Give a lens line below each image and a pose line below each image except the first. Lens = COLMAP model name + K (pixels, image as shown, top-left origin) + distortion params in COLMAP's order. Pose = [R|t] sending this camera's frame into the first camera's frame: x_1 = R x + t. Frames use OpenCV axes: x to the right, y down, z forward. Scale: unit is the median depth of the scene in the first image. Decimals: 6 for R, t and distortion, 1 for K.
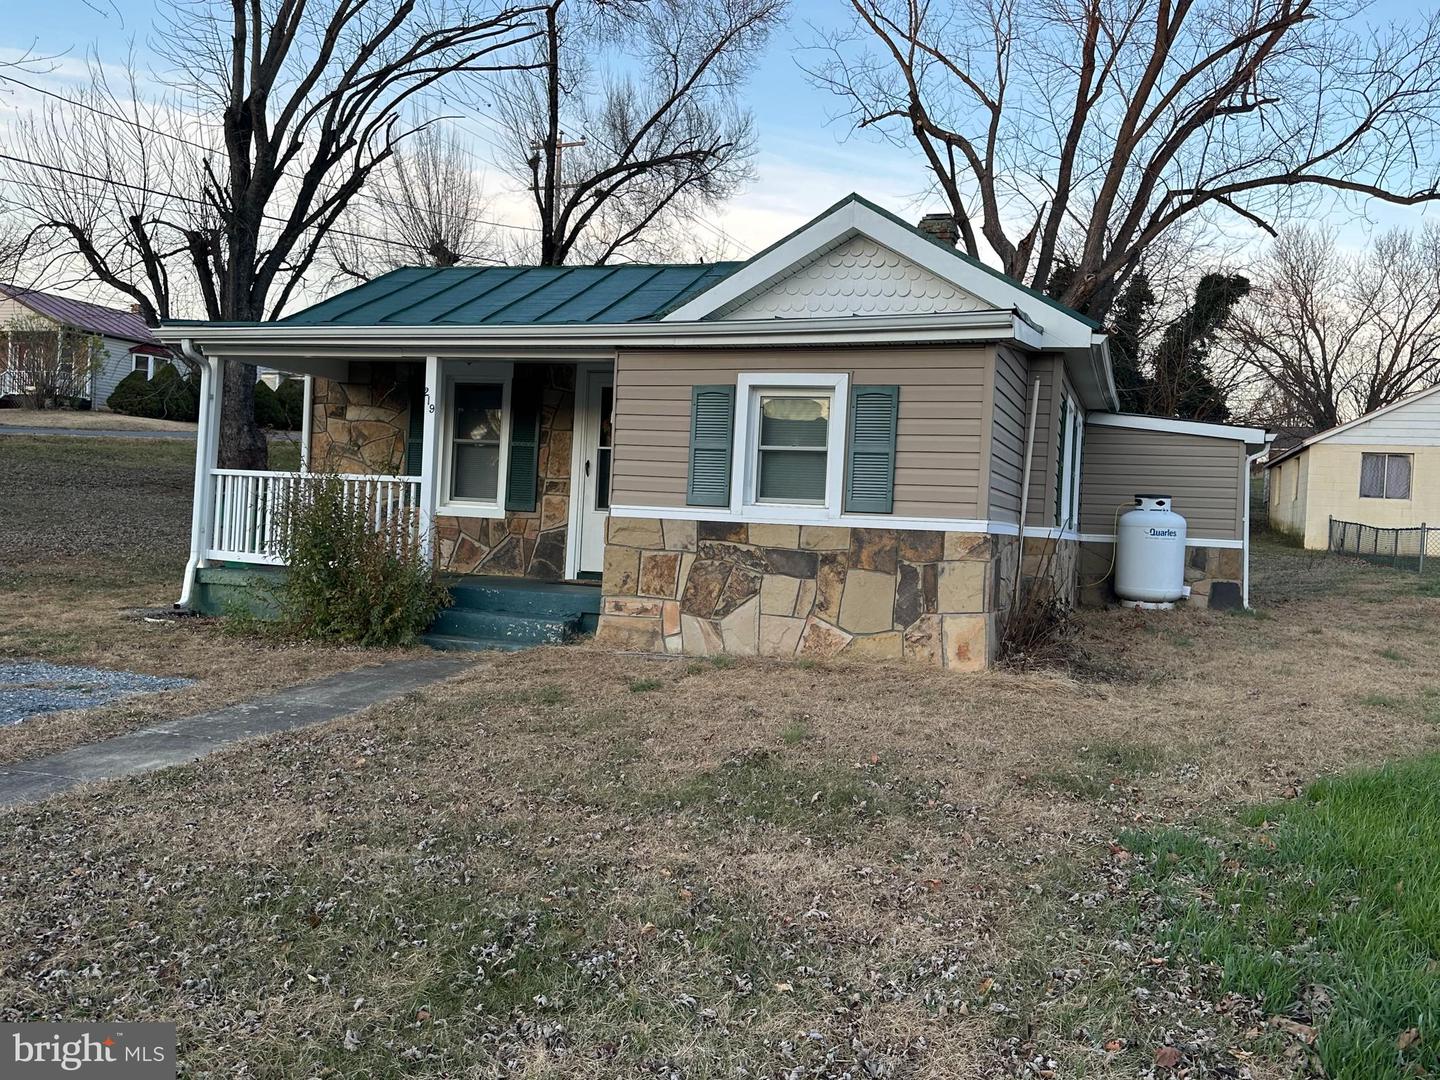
lens RADIAL K [[1178.5, 0, 720.0], [0, 1178.5, 540.0], [0, 0, 1]] dist [0.109707, -0.001170]
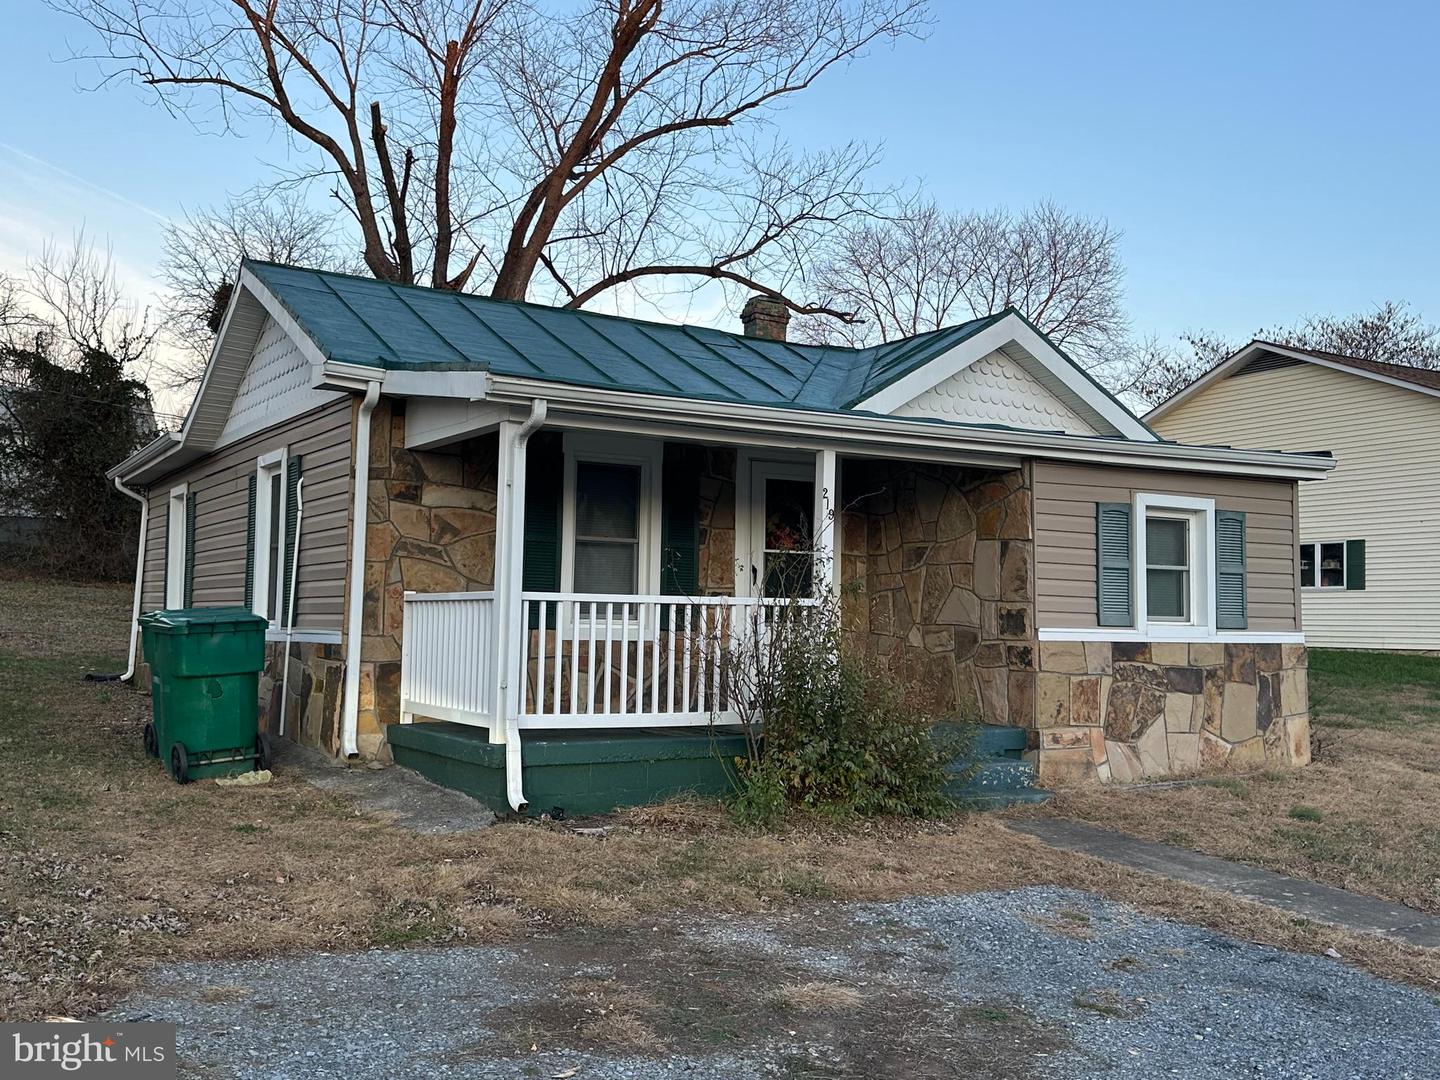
lens RADIAL K [[1430.5, 0, 720.0], [0, 1430.5, 540.0], [0, 0, 1]] dist [0.054238, -0.006761]
pose [[0.653855, 0.005438, 0.756601, -1.131069], [0.022839, 0.999377, -0.026920, -0.076229], [-0.756276, 0.034882, 0.653323, 0.471377]]
